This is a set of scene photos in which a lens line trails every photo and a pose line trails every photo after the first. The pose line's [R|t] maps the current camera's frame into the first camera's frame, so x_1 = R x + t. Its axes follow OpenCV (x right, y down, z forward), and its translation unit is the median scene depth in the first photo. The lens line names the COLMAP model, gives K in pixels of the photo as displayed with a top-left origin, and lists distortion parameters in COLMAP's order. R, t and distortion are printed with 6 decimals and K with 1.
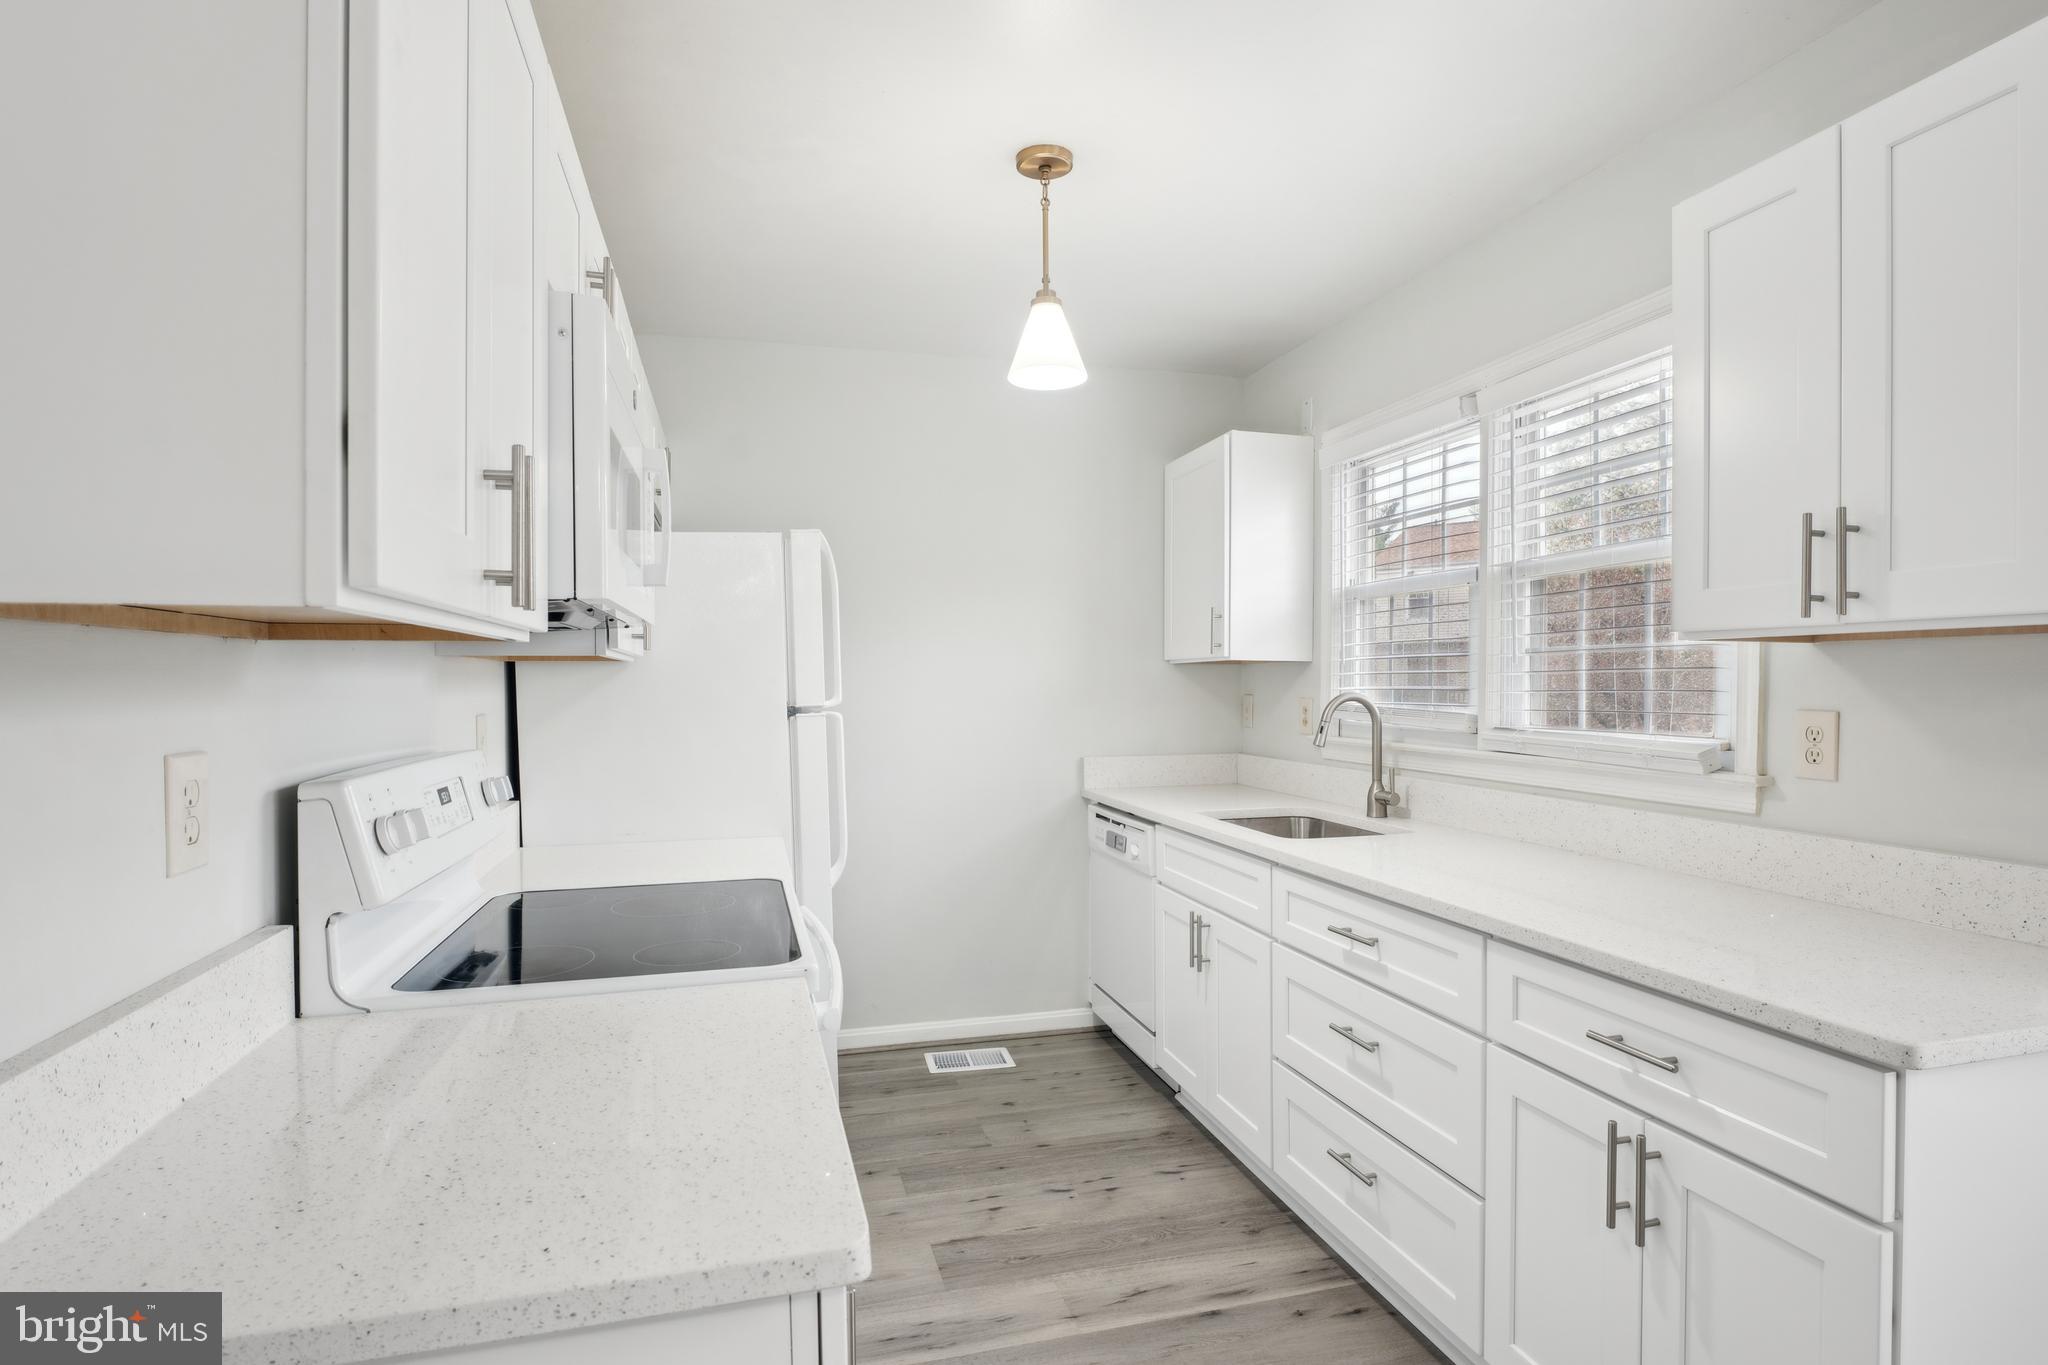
lens RADIAL K [[1093.7, 0, 1029.3], [0, 1093.7, 688.5], [0, 0, 1]] dist [-0.006072, -0.000700]
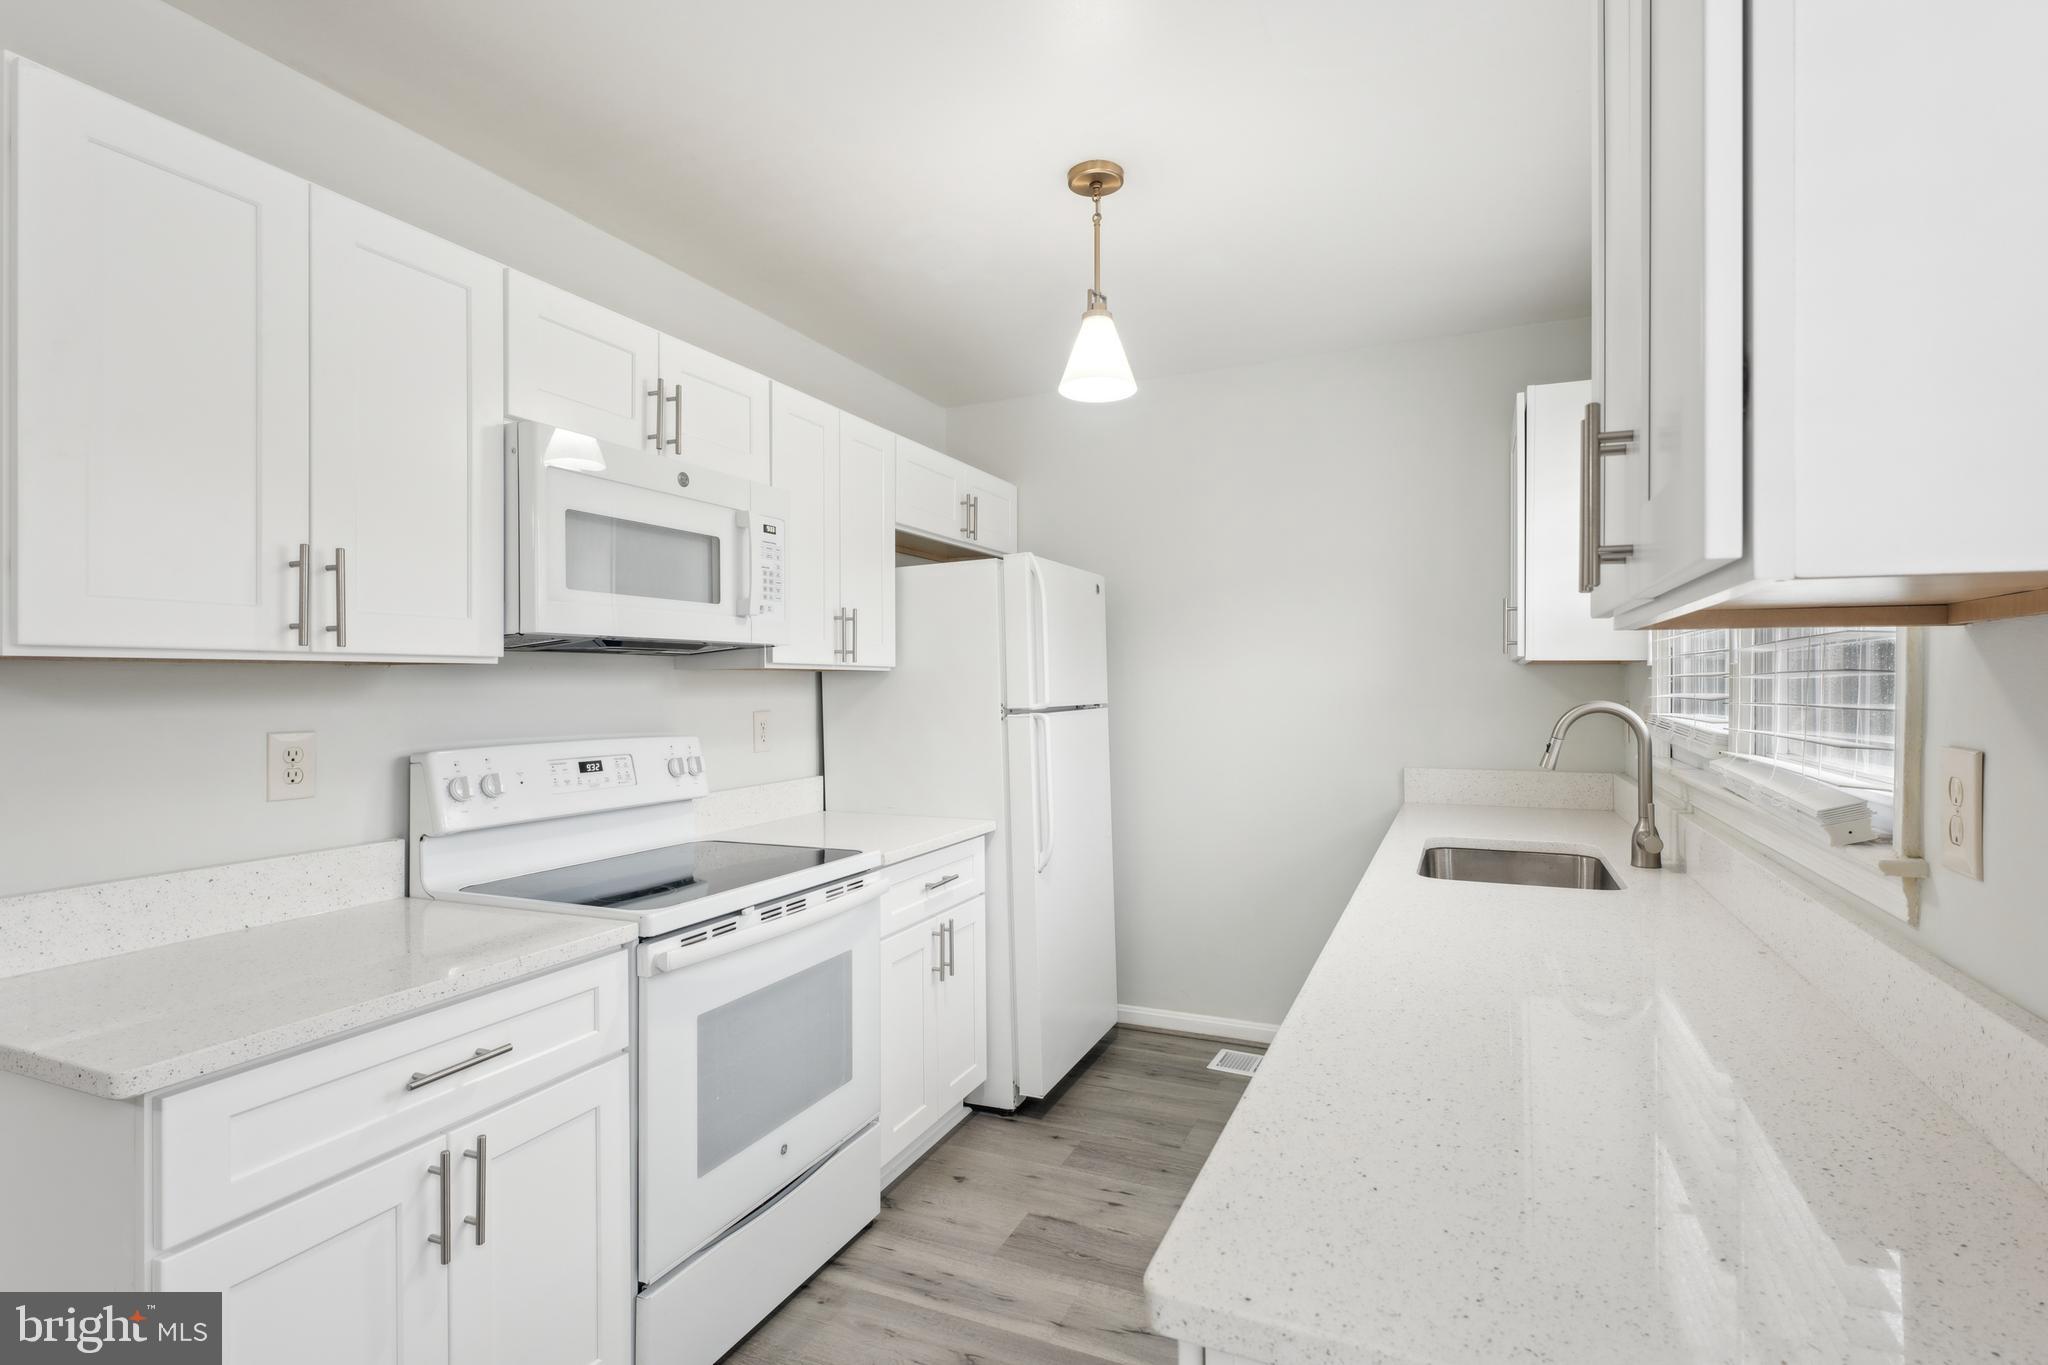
lens RADIAL K [[996.1, 0, 1042.4], [0, 996.1, 672.4], [0, 0, 1]] dist [0.003771, 0.000887]
pose [[0.766546, -0.007366, -0.642147, 0.563952], [-0.001959, 0.999903, -0.013808, -0.008234], [0.642187, 0.011842, 0.766457, 0.257002]]
